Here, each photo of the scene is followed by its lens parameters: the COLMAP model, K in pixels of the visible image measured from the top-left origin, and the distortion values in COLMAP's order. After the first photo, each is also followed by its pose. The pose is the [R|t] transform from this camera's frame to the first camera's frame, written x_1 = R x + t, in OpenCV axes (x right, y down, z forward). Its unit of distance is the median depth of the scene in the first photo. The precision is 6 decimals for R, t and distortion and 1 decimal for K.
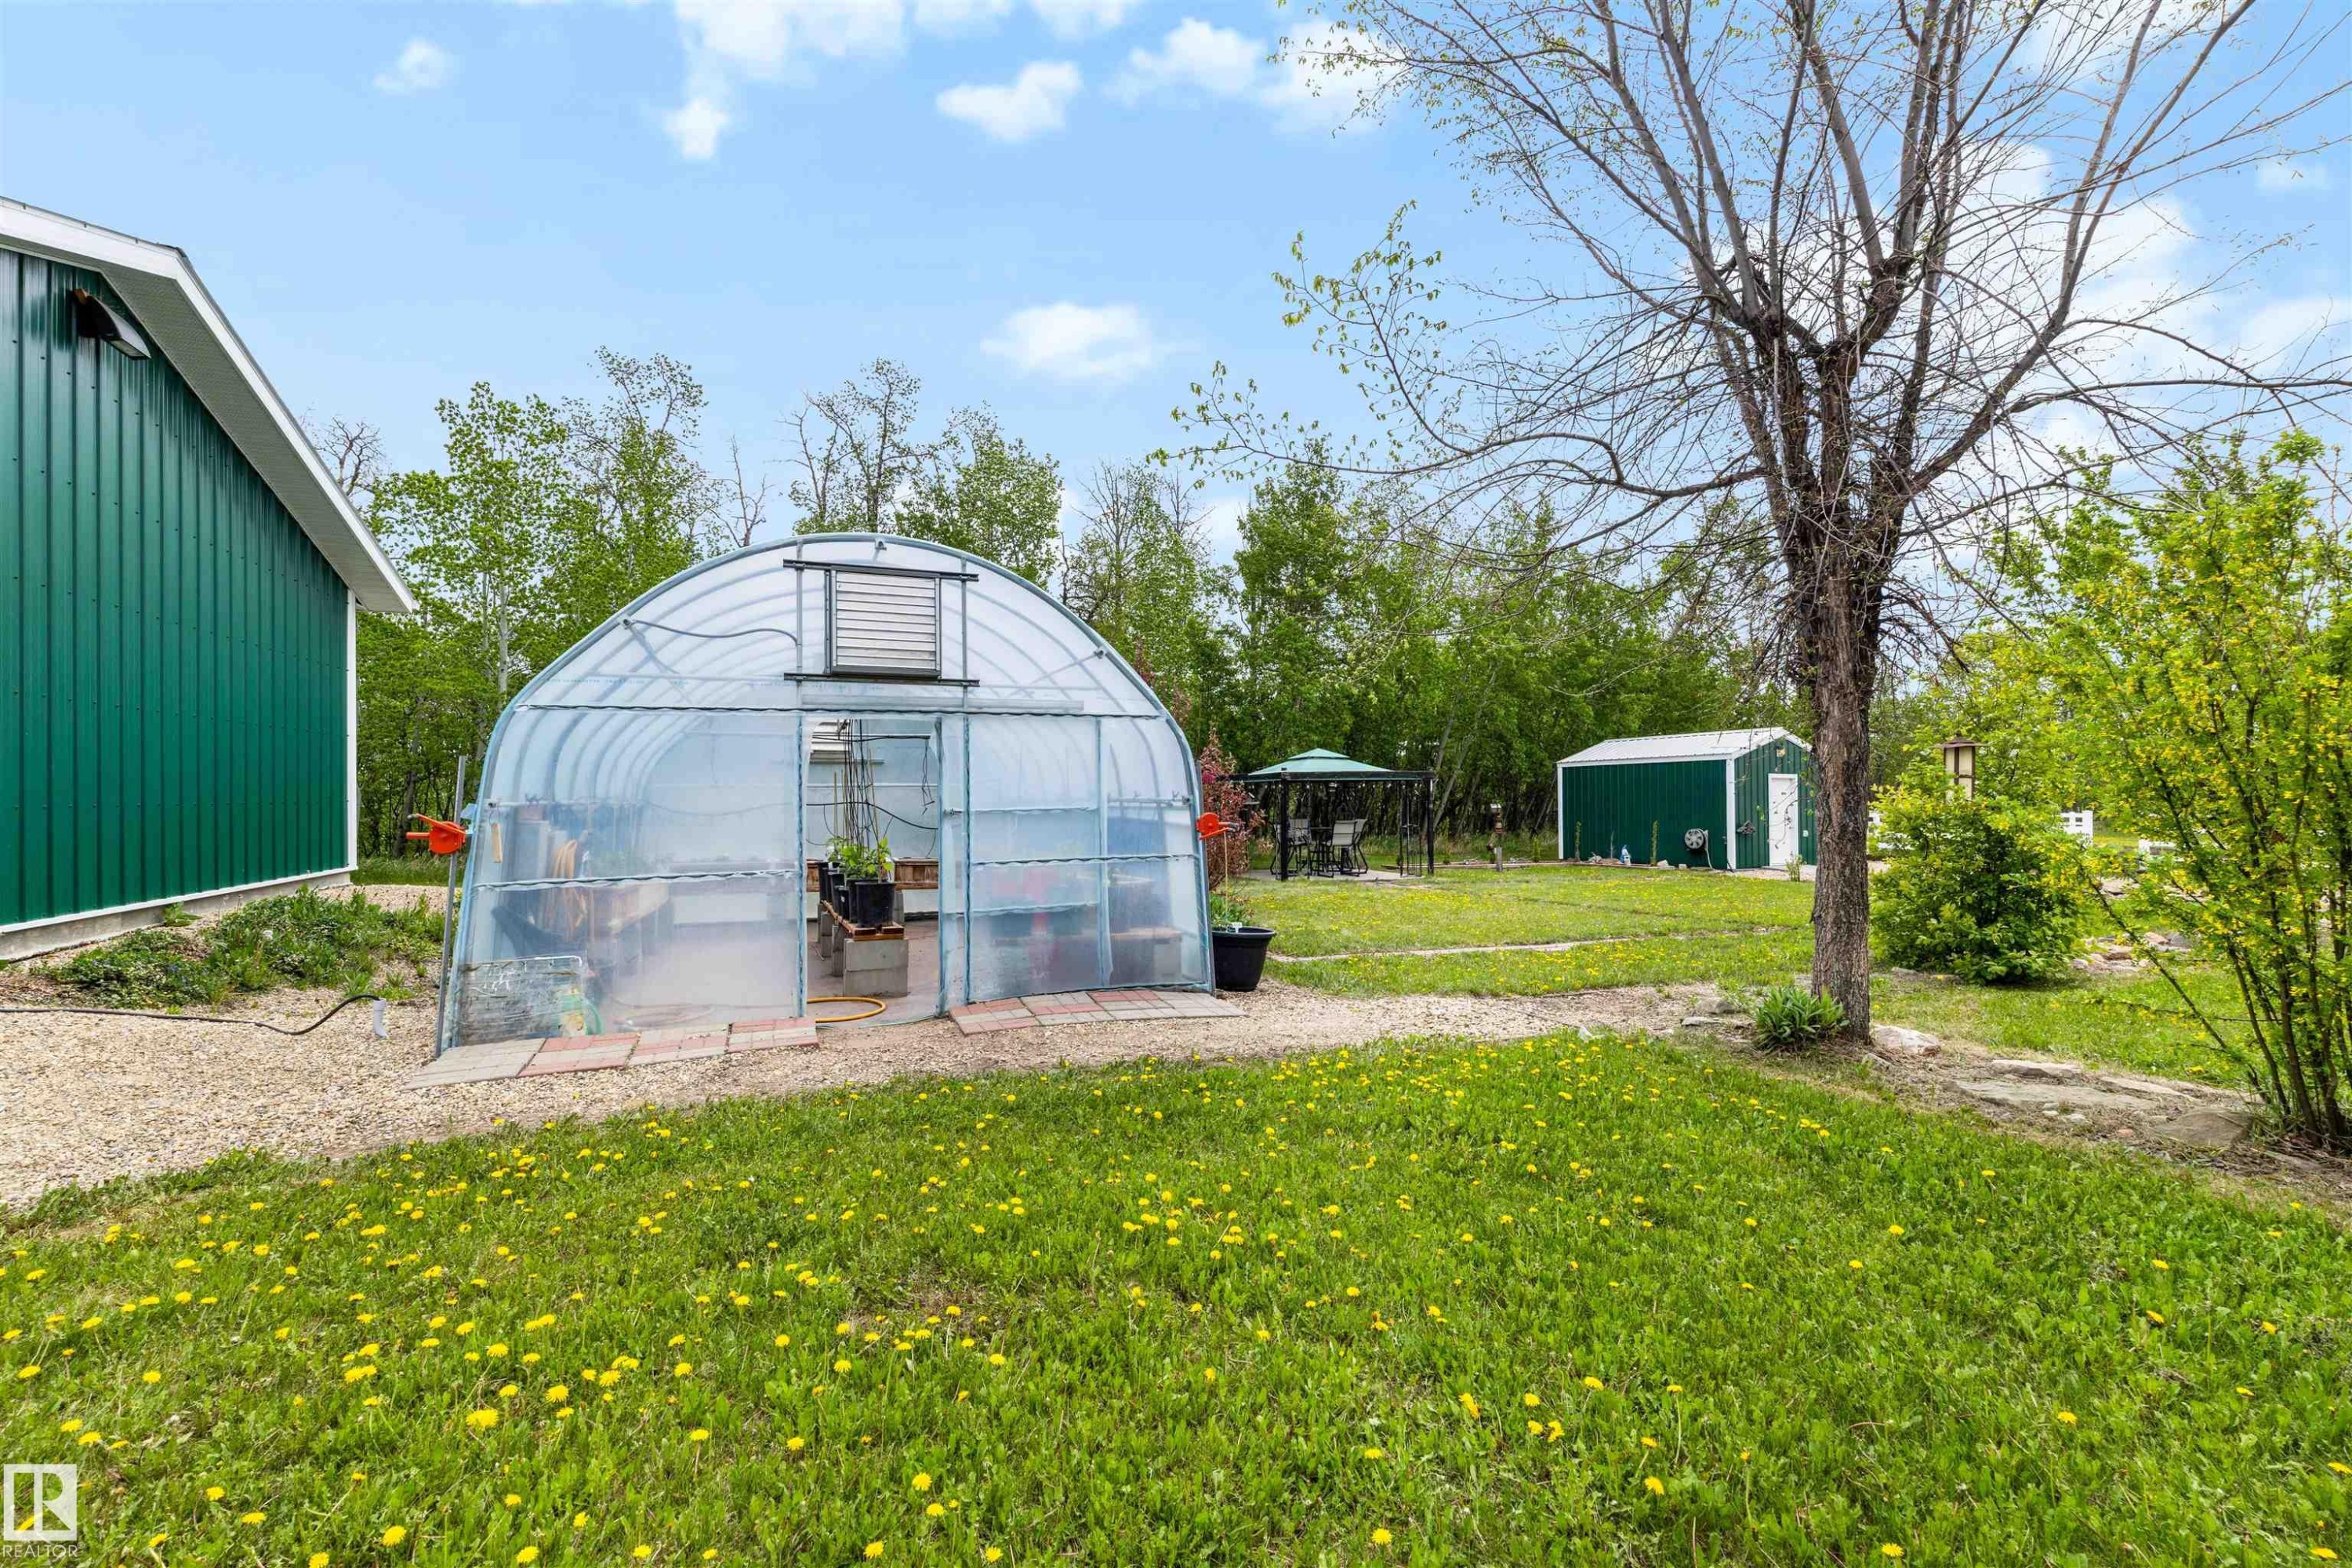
lens RADIAL K [[974.4, 0, 1180.7], [0, 974.4, 789.5], [0, 0, 1]] dist [0.003510, -0.000020]
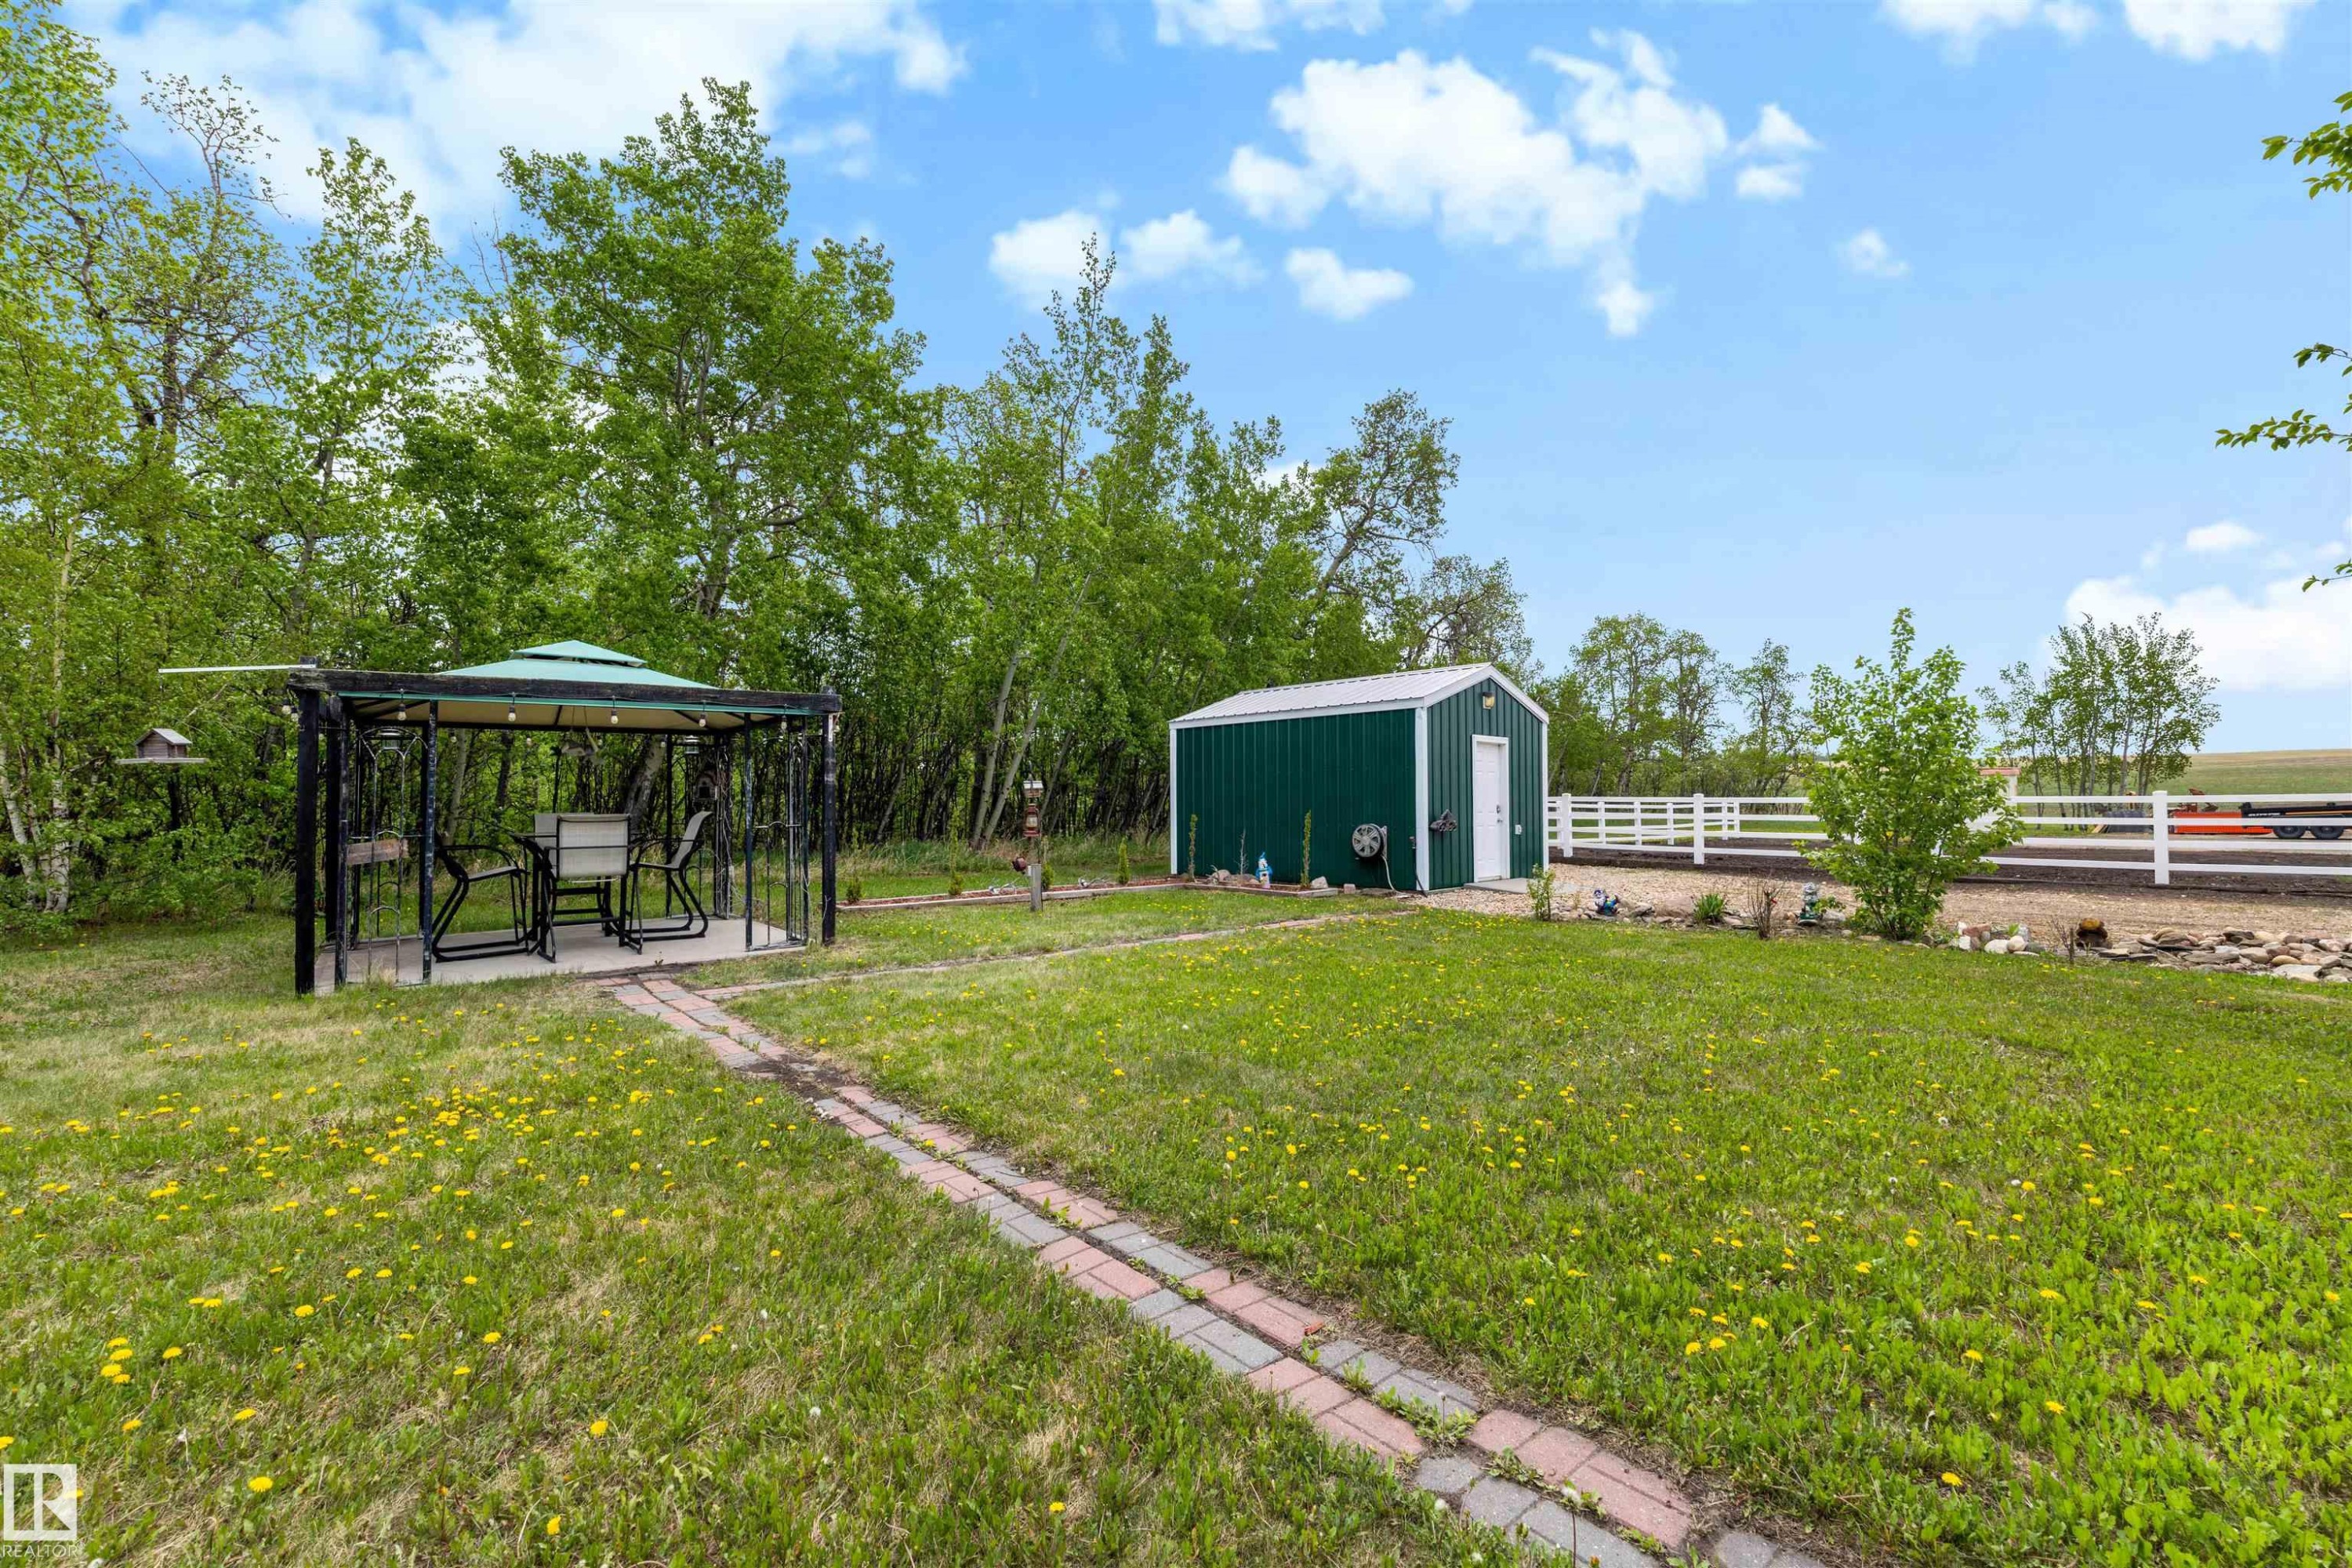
lens RADIAL K [[974.4, 0, 1174.8], [0, 974.4, 784.5], [0, 0, 1]] dist [0.003510, -0.000020]
pose [[0.951472, -0.000484, 0.307733, 0.225403], [0.000268, 1.000000, 0.000745, 0.014932], [-0.307734, -0.000626, 0.951472, 0.457281]]
